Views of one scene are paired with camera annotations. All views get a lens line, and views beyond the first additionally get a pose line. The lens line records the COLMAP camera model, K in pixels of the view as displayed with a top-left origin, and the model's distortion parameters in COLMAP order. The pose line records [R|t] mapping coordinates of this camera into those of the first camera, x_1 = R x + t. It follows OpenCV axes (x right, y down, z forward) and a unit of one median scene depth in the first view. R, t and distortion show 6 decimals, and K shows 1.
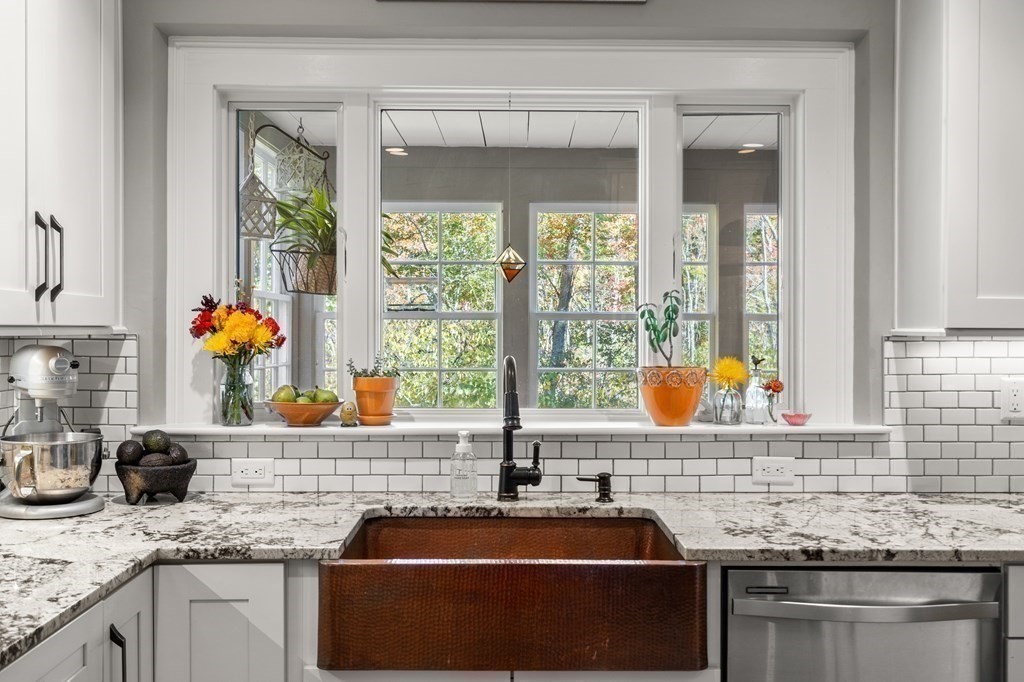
lens RADIAL K [[1029.2, 0, 511.7], [0, 1029.2, 343.1], [0, 0, 1]] dist [0.042114, 0.000000]
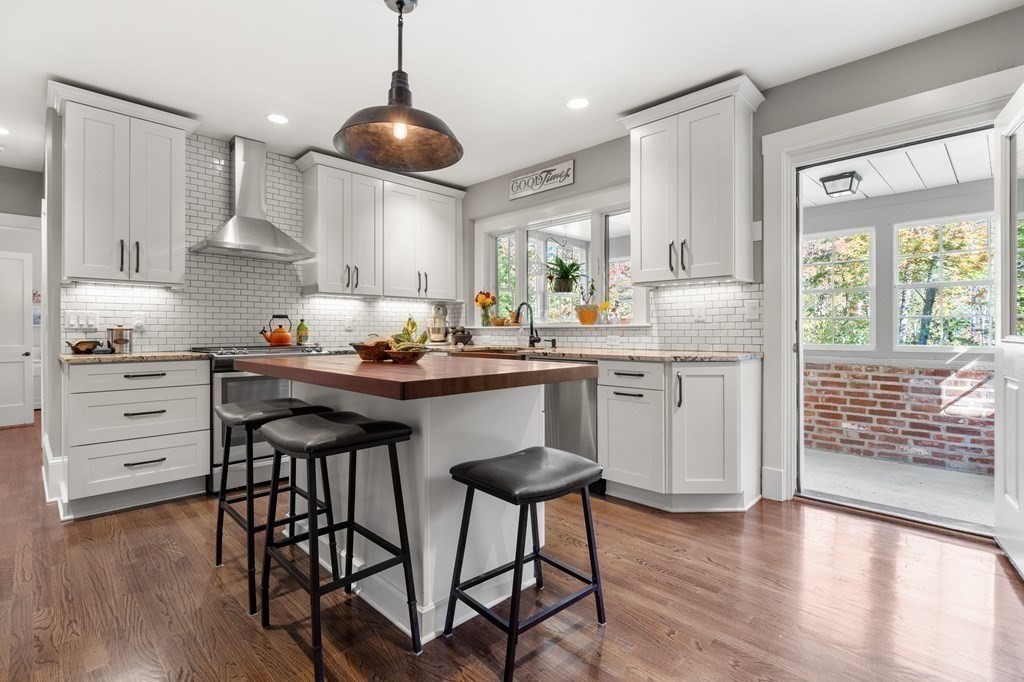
lens RADIAL K [[475.3, 0, 513.0], [0, 475.3, 333.8], [0, 0, 1]] dist [-0.000606, 0.000010]
pose [[0.705524, -0.000710, -0.708686, 0.969597], [-0.004872, 0.999971, -0.005852, 0.113949], [0.708670, 0.007581, 0.705500, -0.091441]]
